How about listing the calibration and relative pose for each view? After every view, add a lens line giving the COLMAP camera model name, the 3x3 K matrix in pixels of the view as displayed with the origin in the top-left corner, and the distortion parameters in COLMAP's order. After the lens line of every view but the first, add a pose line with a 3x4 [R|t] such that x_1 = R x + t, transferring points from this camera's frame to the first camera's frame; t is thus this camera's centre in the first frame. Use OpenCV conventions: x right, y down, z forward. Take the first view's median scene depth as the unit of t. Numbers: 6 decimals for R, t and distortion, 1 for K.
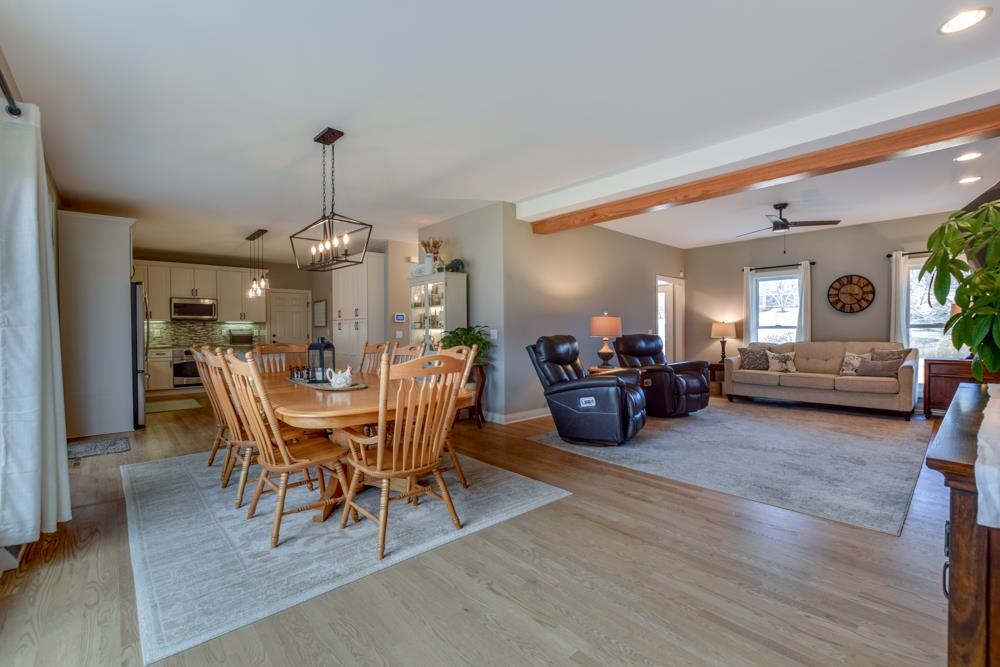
lens RADIAL K [[443.1, 0, 502.1], [0, 443.1, 334.5], [0, 0, 1]] dist [-0.000157, -0.000018]
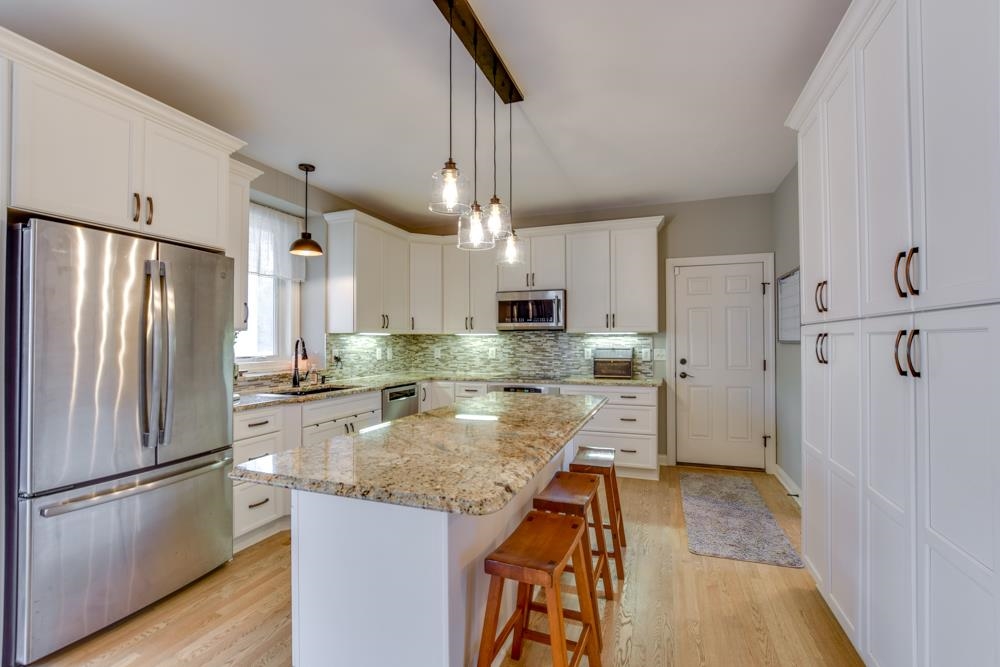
lens RADIAL K [[443.1, 0, 502.6], [0, 443.1, 332.8], [0, 0, 1]] dist [-0.000157, -0.000018]
pose [[0.471282, -0.010866, -0.881916, -0.211599], [-0.009341, 0.999807, -0.017311, -0.018396], [0.881933, 0.016396, 0.471089, 0.657784]]
